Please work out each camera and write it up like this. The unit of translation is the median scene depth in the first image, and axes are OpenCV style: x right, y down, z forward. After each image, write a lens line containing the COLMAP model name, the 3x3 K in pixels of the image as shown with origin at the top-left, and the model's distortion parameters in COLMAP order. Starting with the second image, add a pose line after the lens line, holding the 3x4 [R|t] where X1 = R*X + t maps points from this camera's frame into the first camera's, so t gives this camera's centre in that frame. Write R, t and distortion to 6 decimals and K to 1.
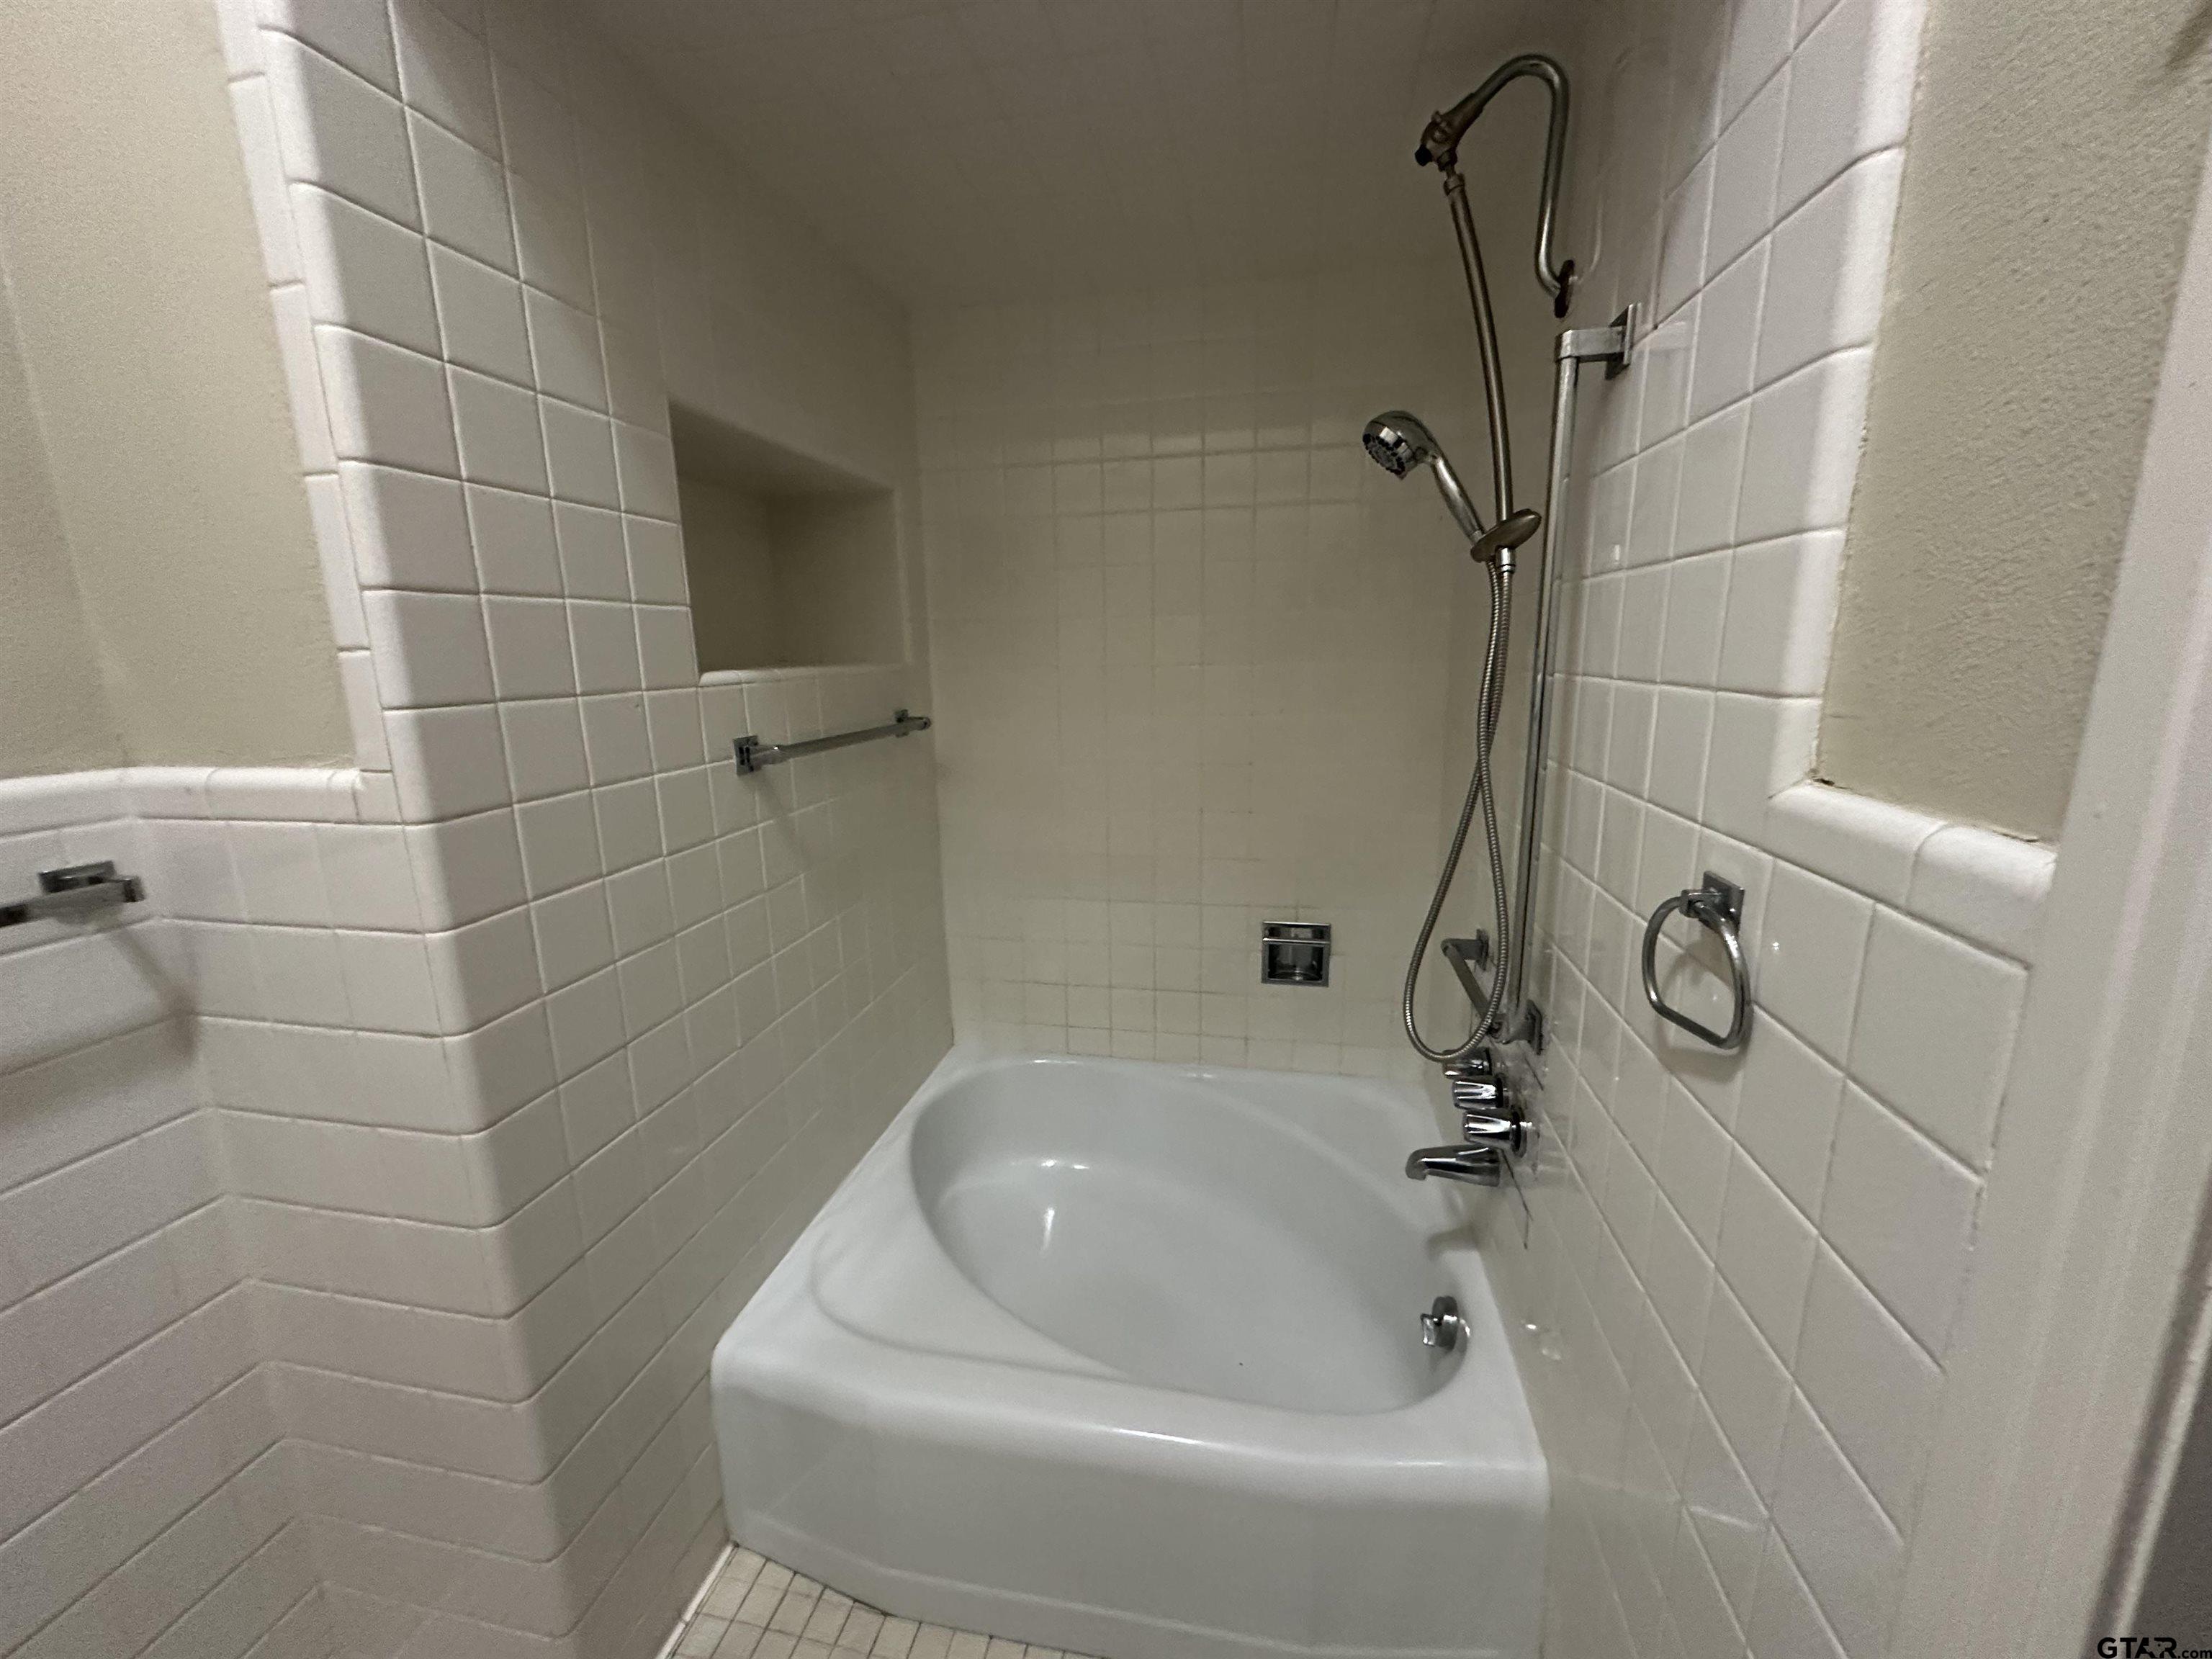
lens RADIAL K [[880.5, 0, 1106.0], [0, 880.5, 829.5], [0, 0, 1]] dist [-0.002183, 0.000031]
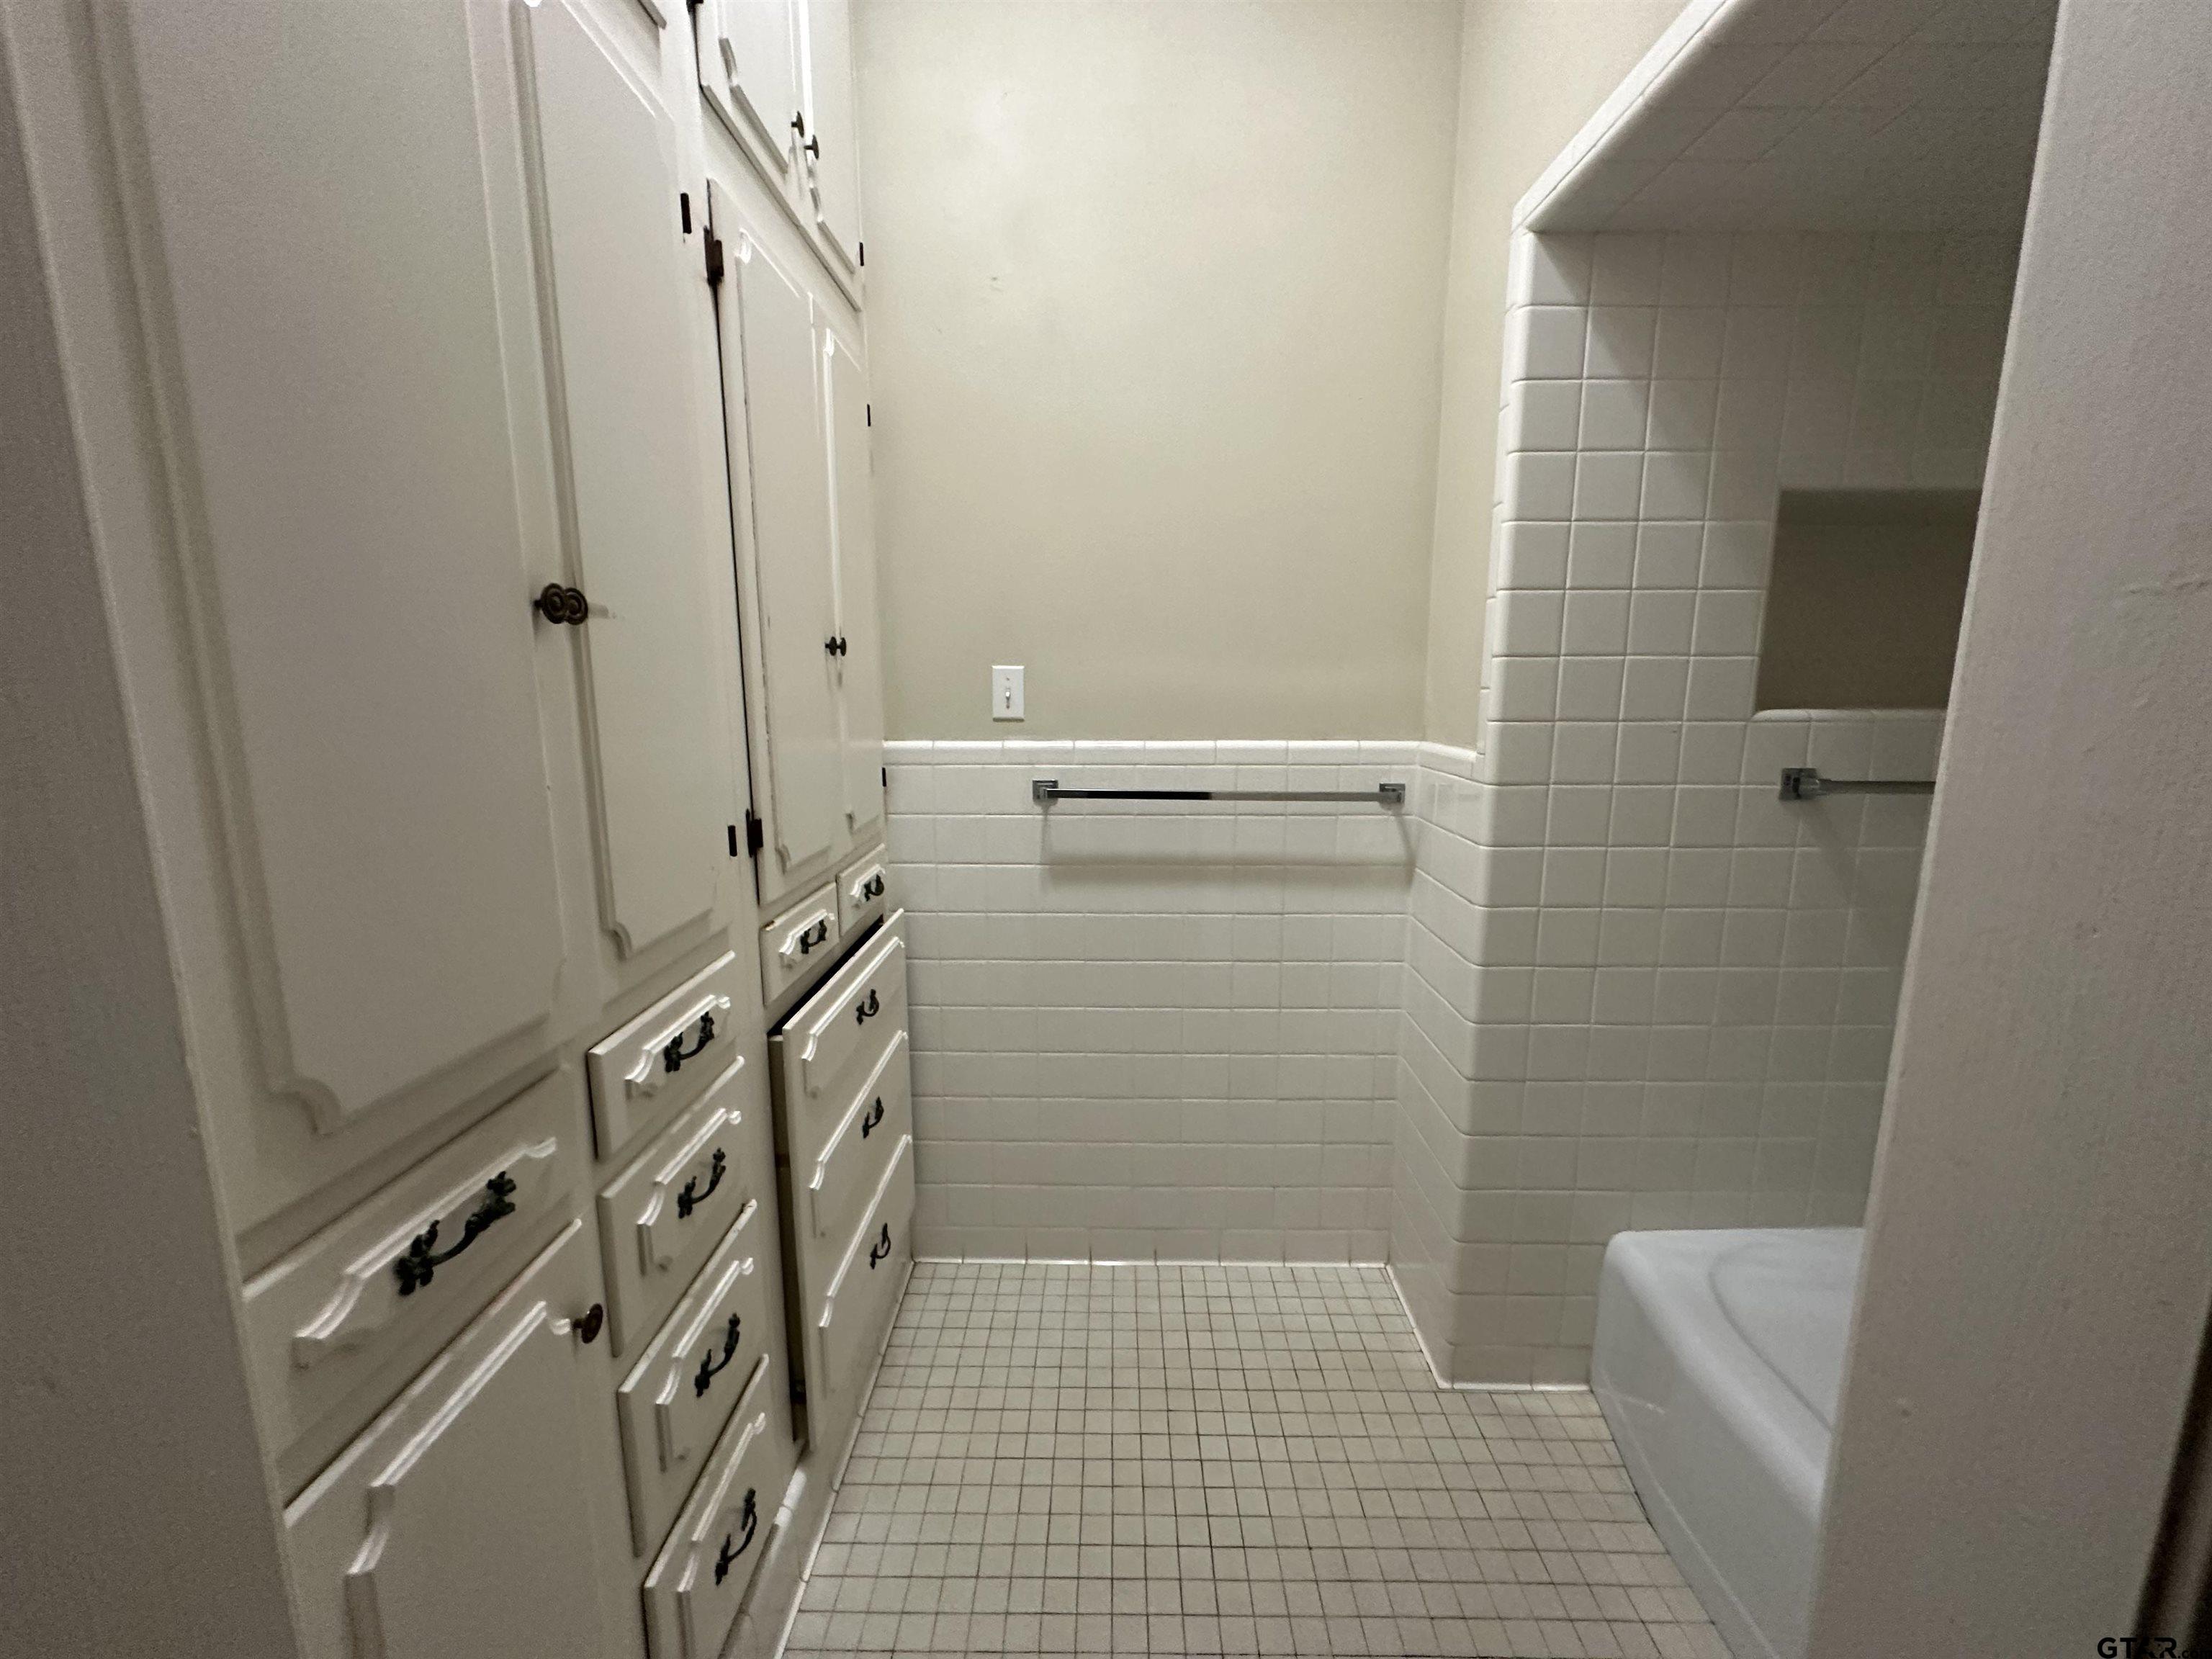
lens RADIAL K [[880.5, 0, 1106.0], [0, 880.5, 829.5], [0, 0, 1]] dist [-0.002183, 0.000031]
pose [[0.193319, 0.182124, -0.964084, 0.629036], [-0.203549, 0.968686, 0.142178, -0.009773], [0.959789, 0.168752, 0.224337, -0.112878]]
